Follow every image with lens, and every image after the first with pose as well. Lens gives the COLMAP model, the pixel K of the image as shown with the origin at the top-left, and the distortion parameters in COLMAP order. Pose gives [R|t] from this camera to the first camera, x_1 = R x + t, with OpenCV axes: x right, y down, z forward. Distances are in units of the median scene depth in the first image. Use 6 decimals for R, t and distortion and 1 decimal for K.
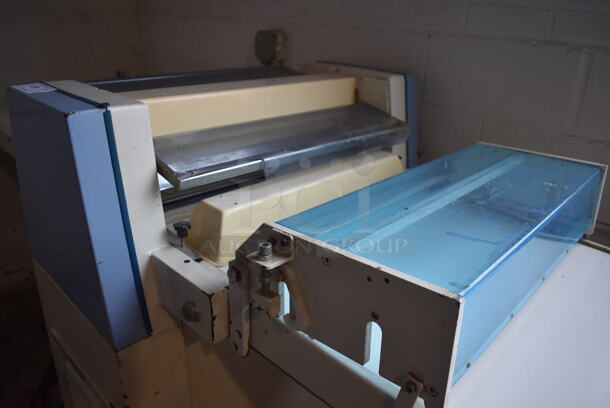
lens RADIAL K [[471.3, 0, 305.0], [0, 471.3, 204.0], [0, 0, 1]] dist [-0.095102, 0.011661]
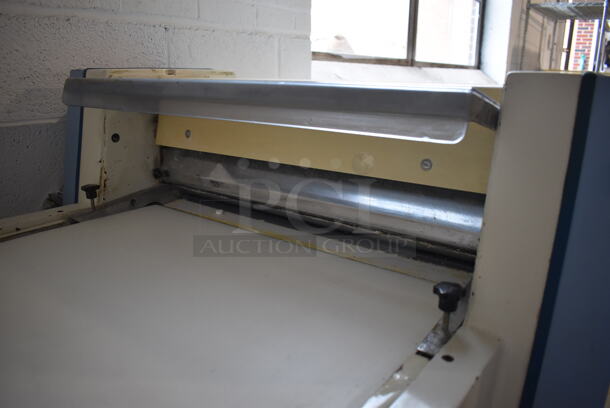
lens RADIAL K [[471.3, 0, 305.0], [0, 471.3, 204.0], [0, 0, 1]] dist [-0.095102, 0.011661]
pose [[-0.123197, -0.310008, 0.942718, -1.044054], [0.363261, 0.869936, 0.333546, -0.420011], [-0.923506, 0.383544, 0.005440, 1.358488]]
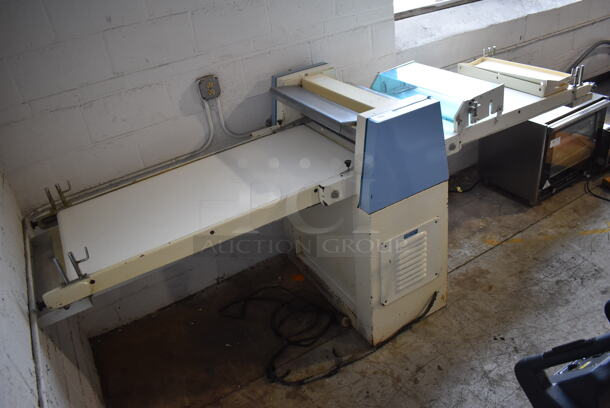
lens RADIAL K [[471.3, 0, 305.0], [0, 471.3, 204.0], [0, 0, 1]] dist [-0.095102, 0.011661]
pose [[0.272319, -0.570045, 0.775171, -2.570504], [0.492857, 0.774547, 0.396445, -0.965305], [-0.826398, 0.274089, 0.491875, 0.348864]]
